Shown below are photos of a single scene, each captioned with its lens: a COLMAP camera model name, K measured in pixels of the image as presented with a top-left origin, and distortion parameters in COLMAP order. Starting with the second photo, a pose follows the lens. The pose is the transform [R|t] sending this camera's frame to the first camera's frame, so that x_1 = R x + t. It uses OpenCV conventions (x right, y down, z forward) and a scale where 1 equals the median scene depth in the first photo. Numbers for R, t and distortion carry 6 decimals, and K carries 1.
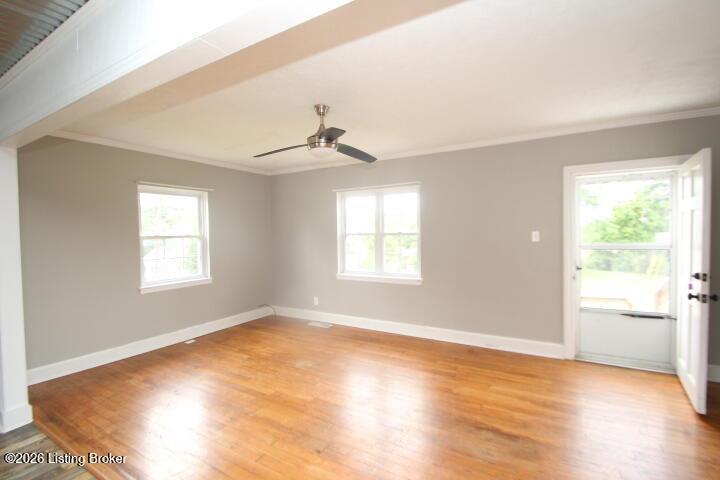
lens RADIAL K [[334.7, 0, 360.0], [0, 334.7, 240.0], [0, 0, 1]] dist [0.013847, -0.016397]
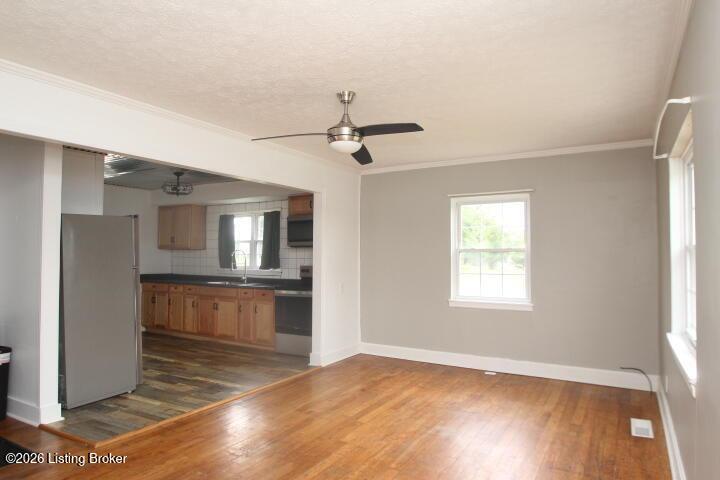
lens RADIAL K [[449.1, 0, 360.0], [0, 449.1, 240.0], [0, 0, 1]] dist [-0.026212, -0.000106]
pose [[0.002209, -0.015861, -0.999872, 0.640788], [-0.026113, 0.999532, -0.015914, -0.008592], [0.999657, 0.026145, 0.001793, 0.665567]]
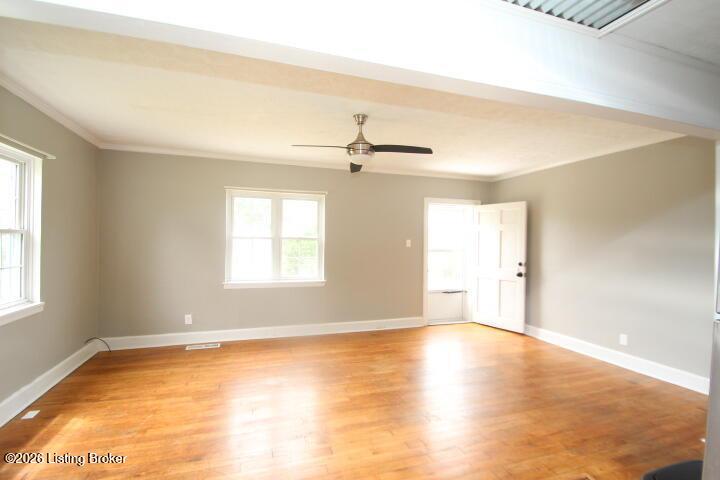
lens RADIAL K [[334.7, 0, 360.0], [0, 334.7, 240.0], [0, 0, 1]] dist [0.013847, -0.016397]
pose [[0.652020, 0.028877, 0.757652, -0.583825], [-0.006045, 0.999441, -0.032891, 0.019914], [-0.758178, 0.016866, 0.651830, 0.199777]]
